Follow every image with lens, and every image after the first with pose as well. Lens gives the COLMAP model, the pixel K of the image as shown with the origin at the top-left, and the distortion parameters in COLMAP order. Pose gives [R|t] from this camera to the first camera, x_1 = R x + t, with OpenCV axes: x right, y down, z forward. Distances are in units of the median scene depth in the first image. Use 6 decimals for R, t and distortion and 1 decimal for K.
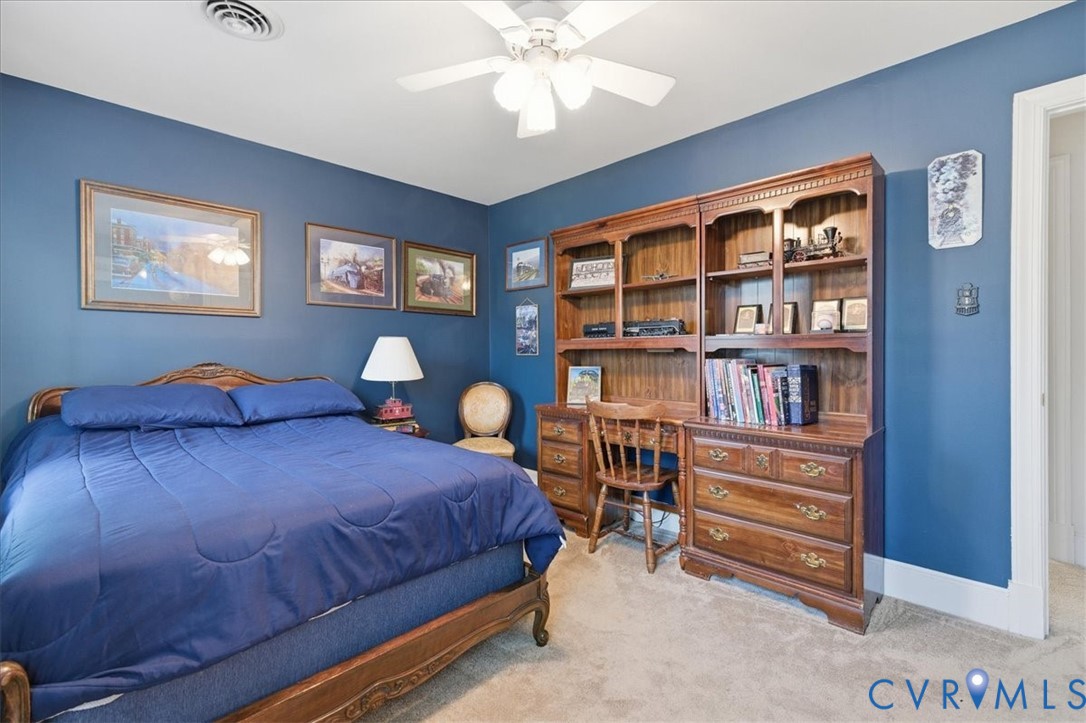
lens RADIAL K [[470.4, 0, 544.4], [0, 470.4, 356.4], [0, 0, 1]] dist [0.001169, -0.000065]
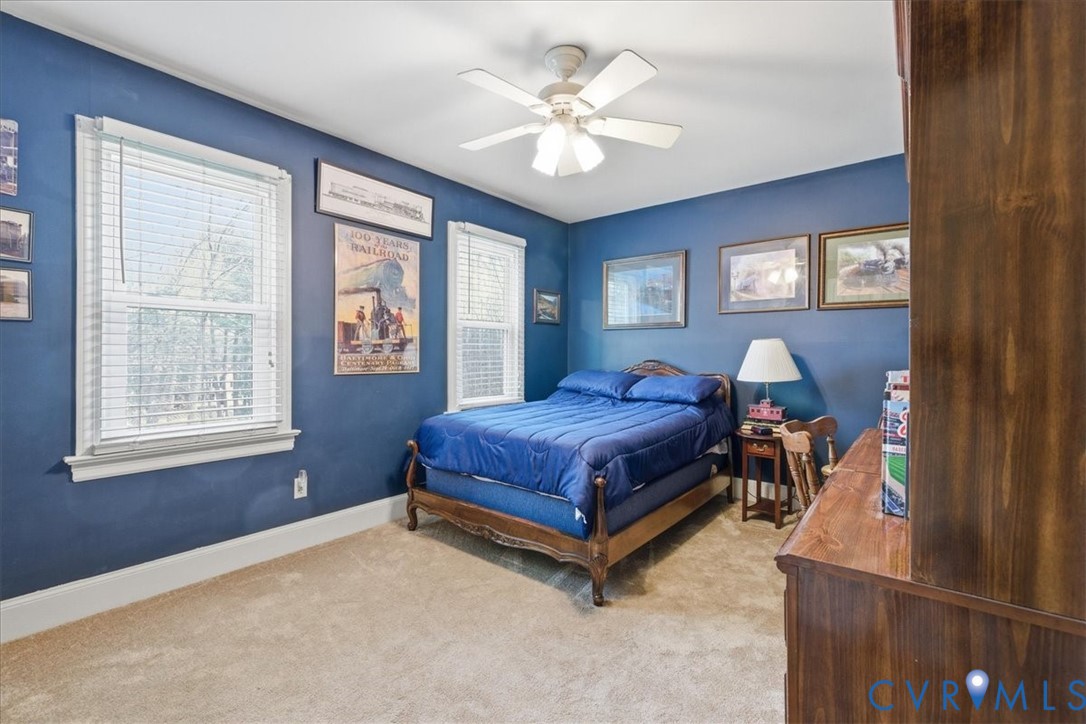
lens RADIAL K [[470.4, 0, 545.0], [0, 470.4, 355.6], [0, 0, 1]] dist [0.001169, -0.000065]
pose [[0.109121, 0.010045, -0.993978, 0.639367], [-0.013719, 0.999869, 0.008598, -0.007840], [0.993934, 0.012698, 0.109244, 0.413605]]
